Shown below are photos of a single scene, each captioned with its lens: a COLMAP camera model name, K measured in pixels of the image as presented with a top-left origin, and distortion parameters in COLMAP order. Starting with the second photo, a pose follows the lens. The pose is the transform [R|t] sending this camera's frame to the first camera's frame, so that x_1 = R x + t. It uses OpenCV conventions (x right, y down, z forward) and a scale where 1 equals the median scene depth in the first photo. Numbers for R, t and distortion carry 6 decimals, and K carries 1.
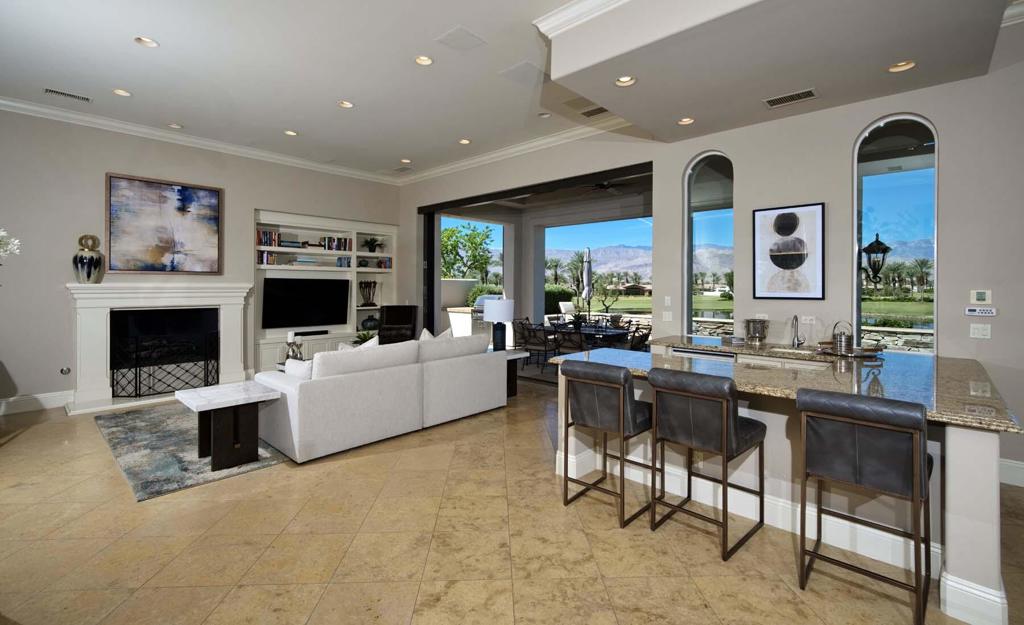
lens RADIAL K [[447.0, 0, 476.0], [0, 447.0, 286.3], [0, 0, 1]] dist [-0.011092, 0.000140]
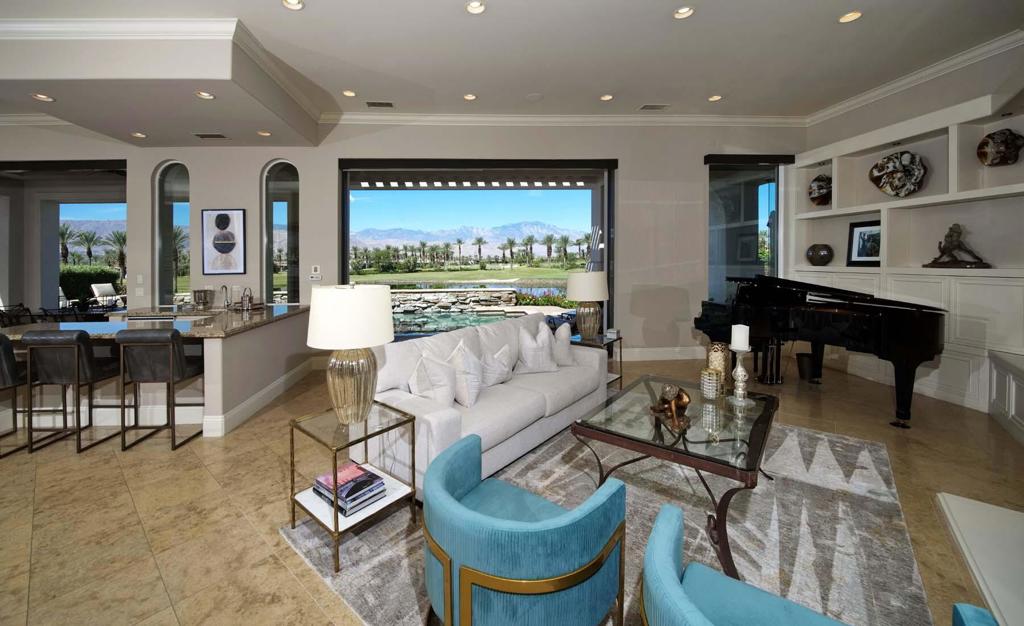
lens RADIAL K [[426.9, 0, 475.0], [0, 426.9, 264.9], [0, 0, 1]] dist [-0.018639, 0.000088]
pose [[0.675072, -0.019879, 0.737484, 0.185796], [0.018057, 0.999783, 0.010420, -0.000805], [-0.737531, 0.006282, 0.675284, -0.392690]]
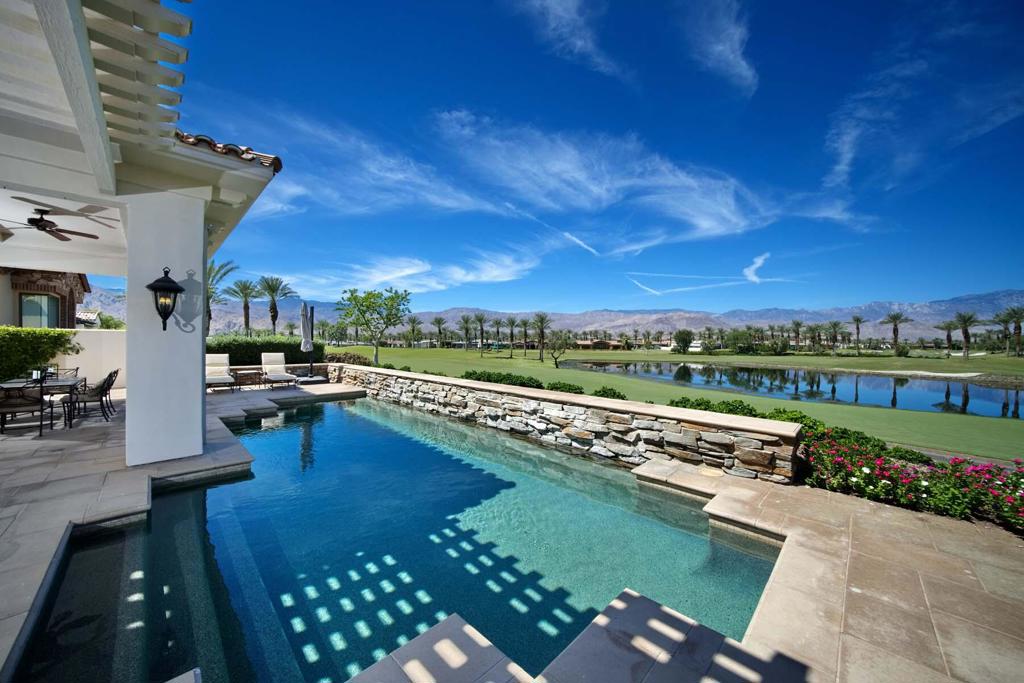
lens RADIAL K [[336.3, 0, 502.0], [0, 336.3, 342.4], [0, 0, 1]] dist [-0.011129, 0.000393]
pose [[0.998477, 0.006527, -0.054779, 1.704727], [-0.006430, 0.999977, 0.001937, 0.007470], [0.054791, -0.001582, 0.998497, 0.485751]]
